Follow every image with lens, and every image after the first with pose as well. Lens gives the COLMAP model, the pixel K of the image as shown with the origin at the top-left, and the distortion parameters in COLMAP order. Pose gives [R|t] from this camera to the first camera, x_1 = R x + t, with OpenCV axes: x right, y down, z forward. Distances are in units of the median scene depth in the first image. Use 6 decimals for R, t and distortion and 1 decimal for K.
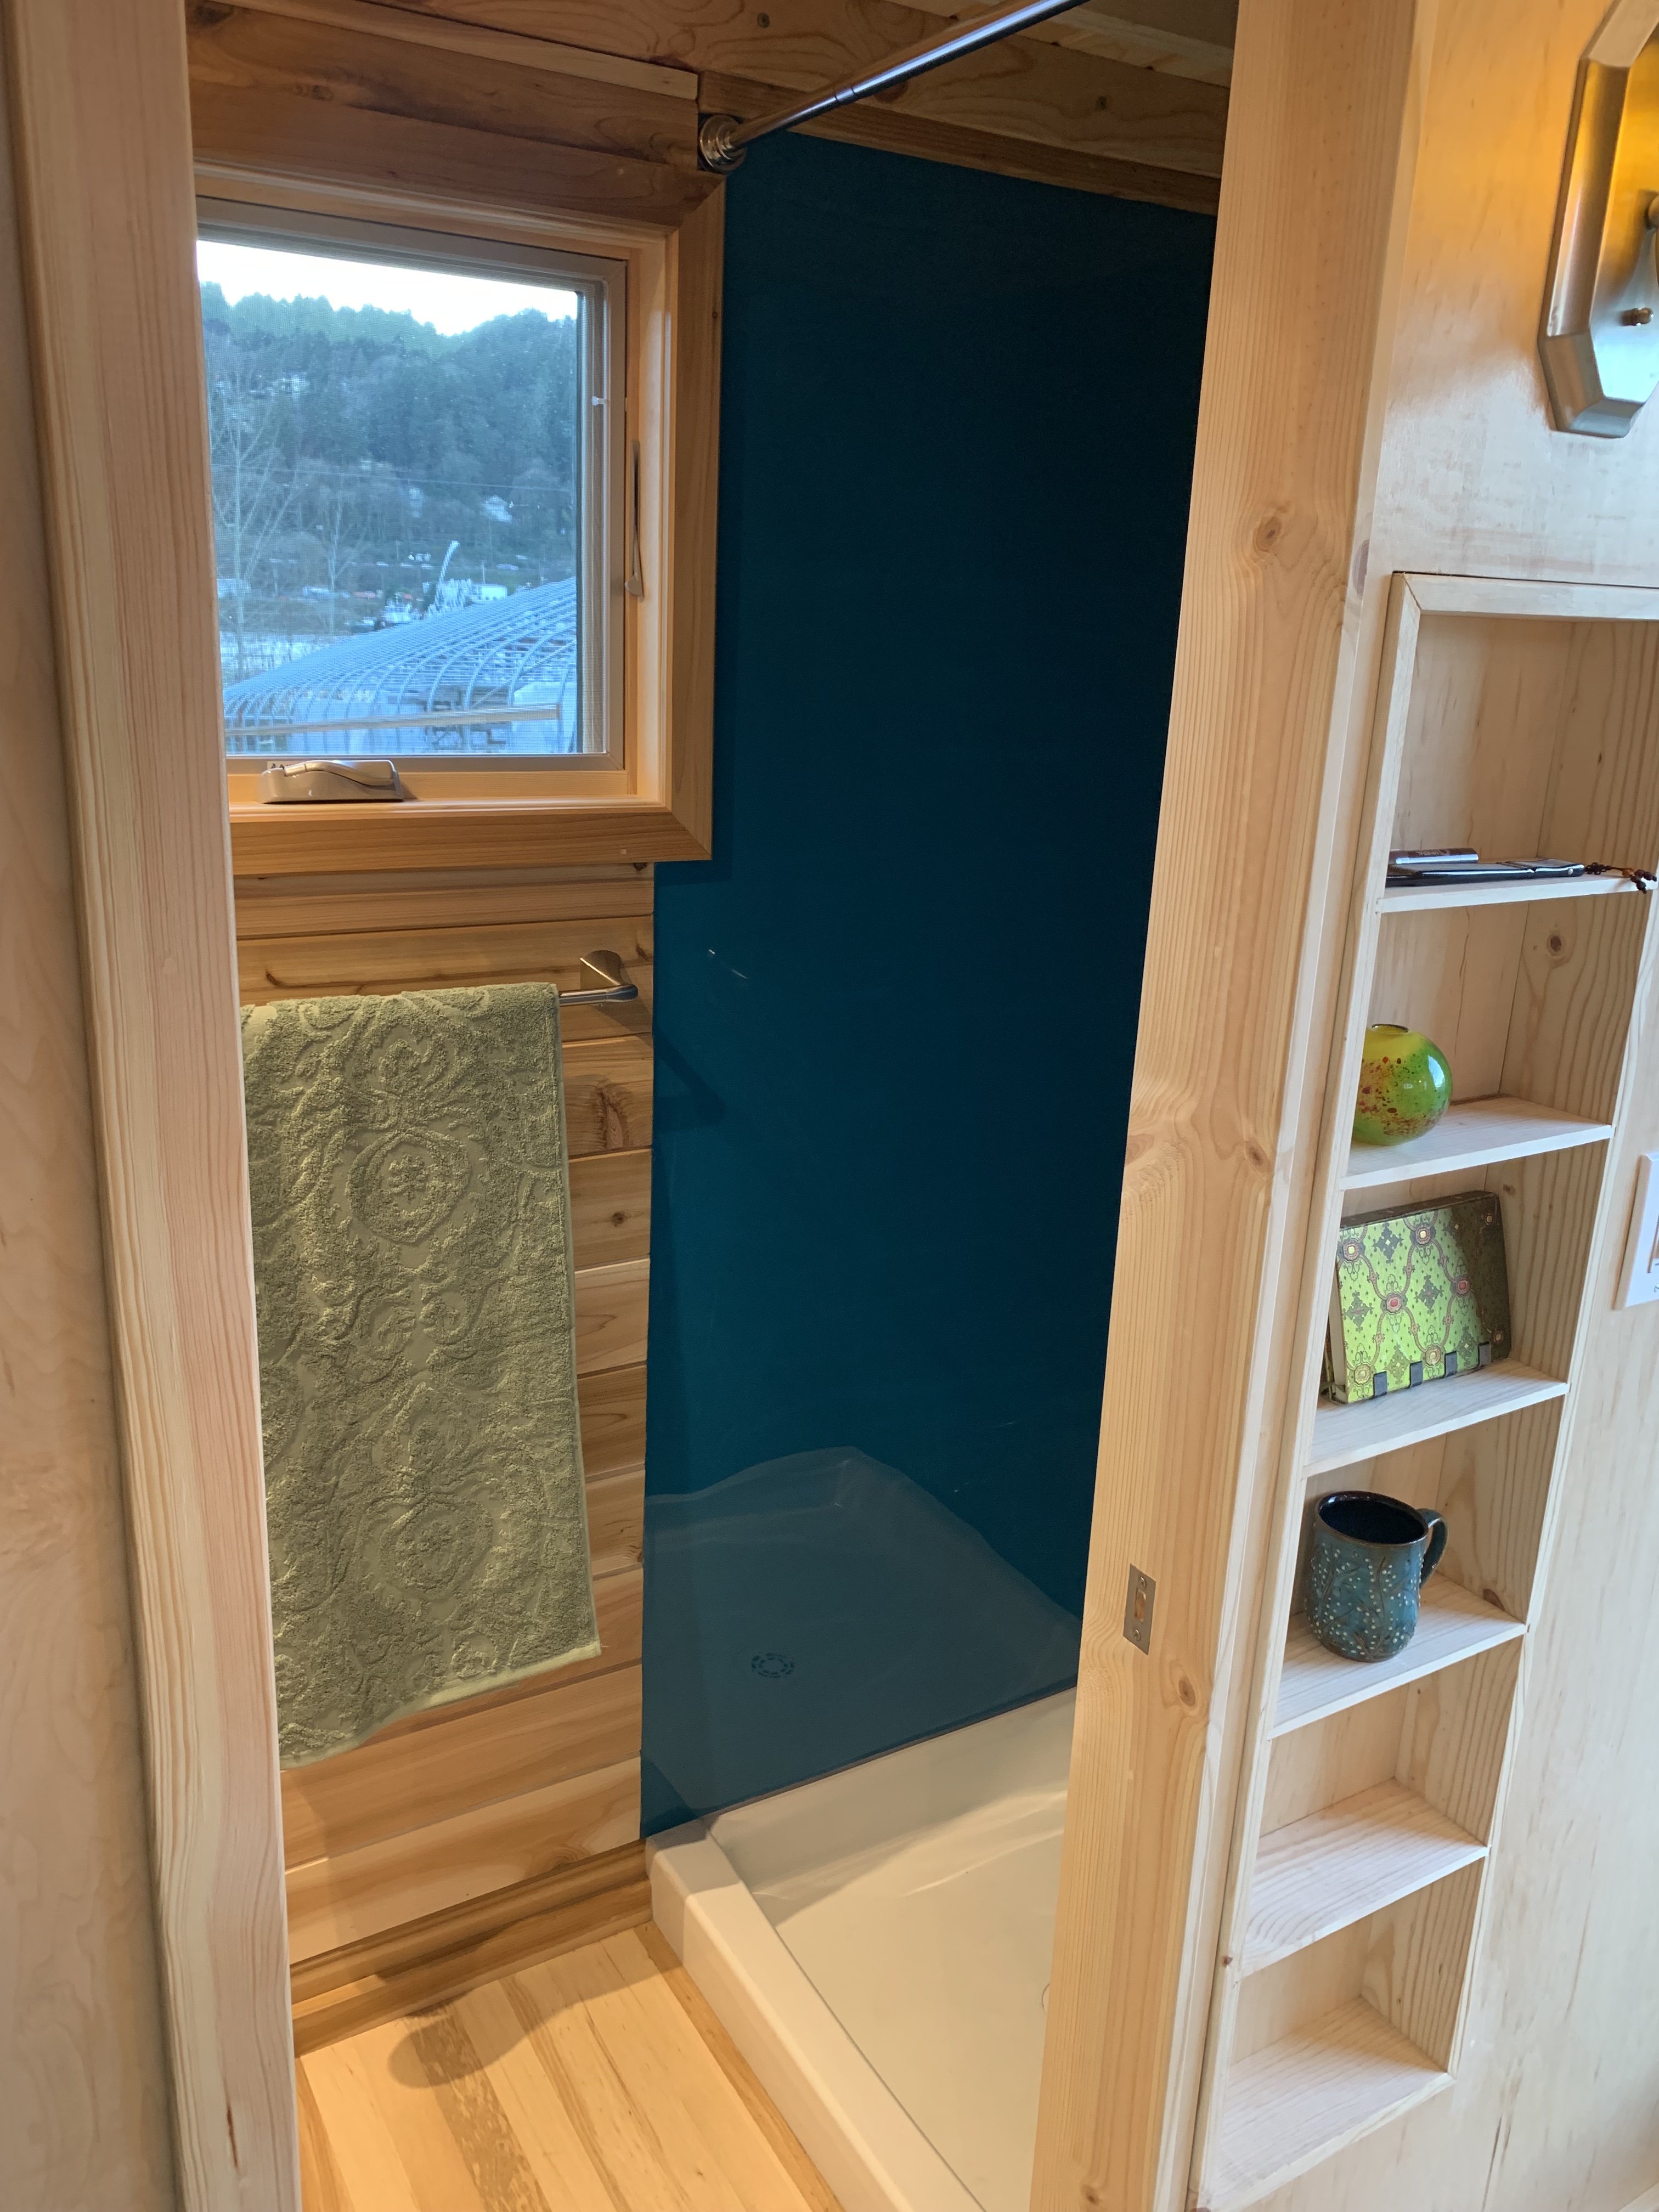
lens RADIAL K [[1700.1, 0, 834.8], [0, 1700.1, 1091.3], [0, 0, 1]] dist [-0.000885, 0.013818]
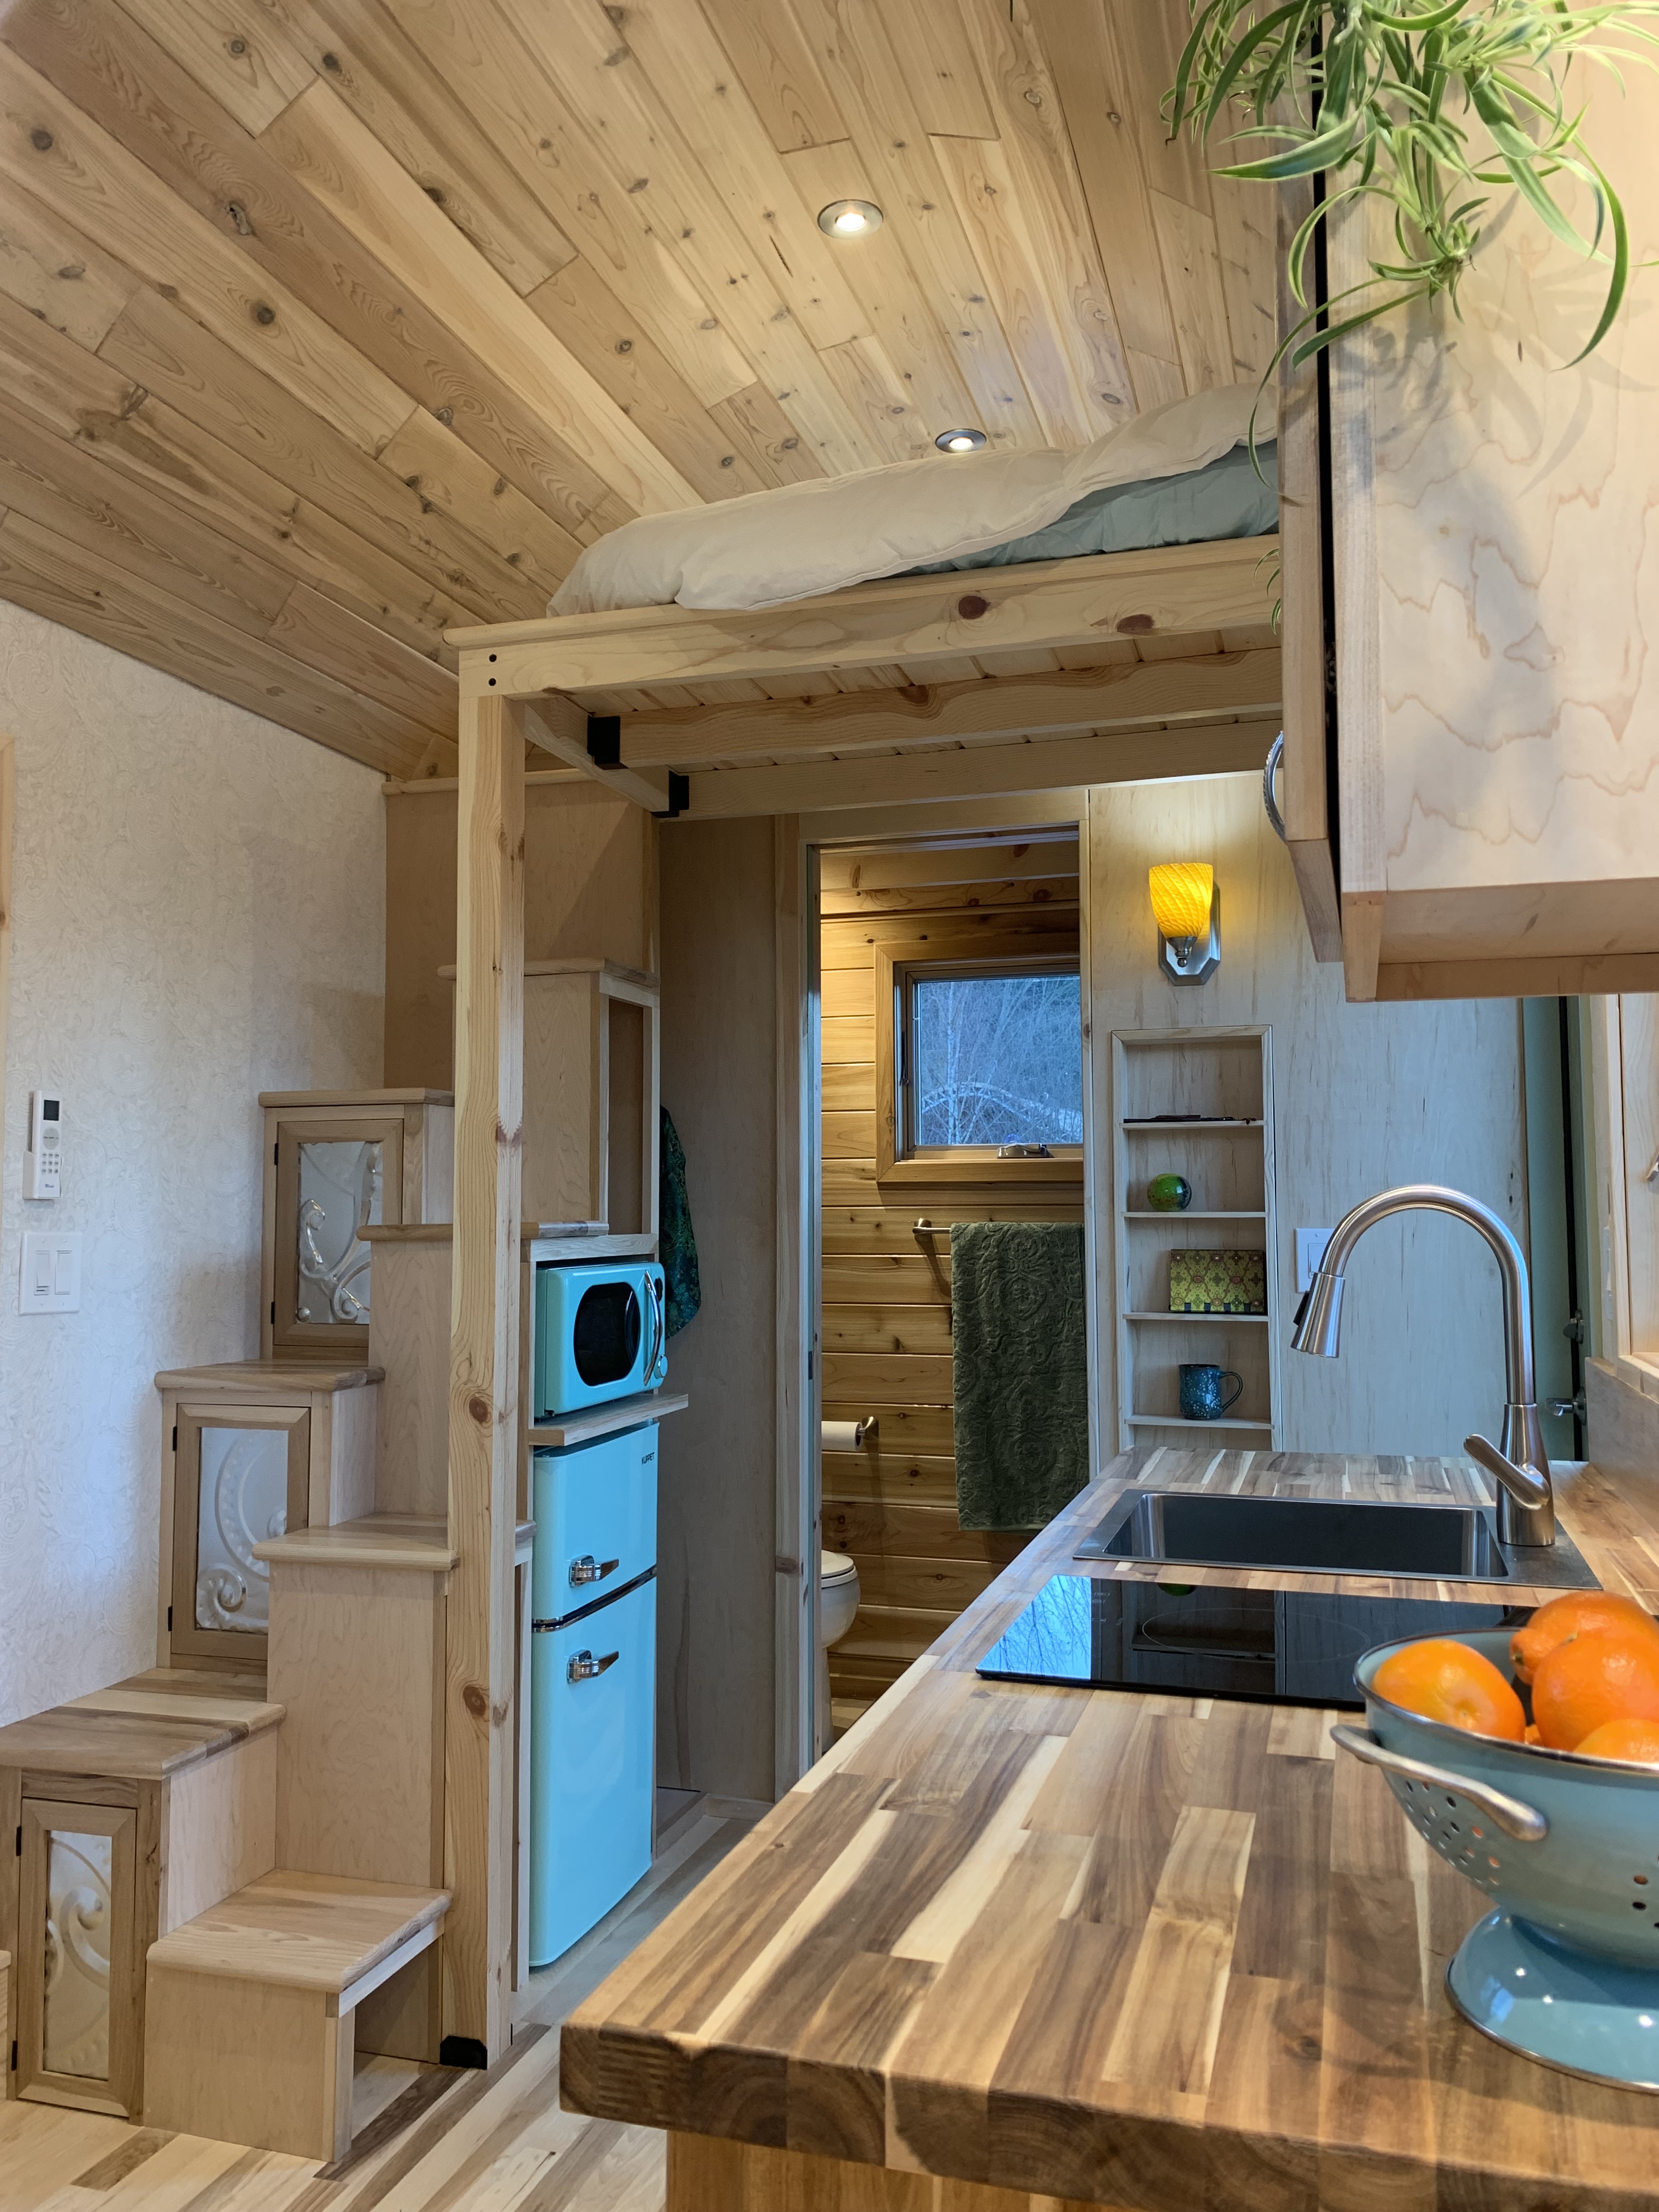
lens RADIAL K [[1700.1, 0, 828.8], [0, 1700.1, 1103.0], [0, 0, 1]] dist [-0.000885, 0.013818]
pose [[0.671998, -0.086709, -0.735460, 1.504254], [-0.175479, 0.946194, -0.271891, 0.538191], [0.719463, 0.311768, 0.620624, -0.943578]]
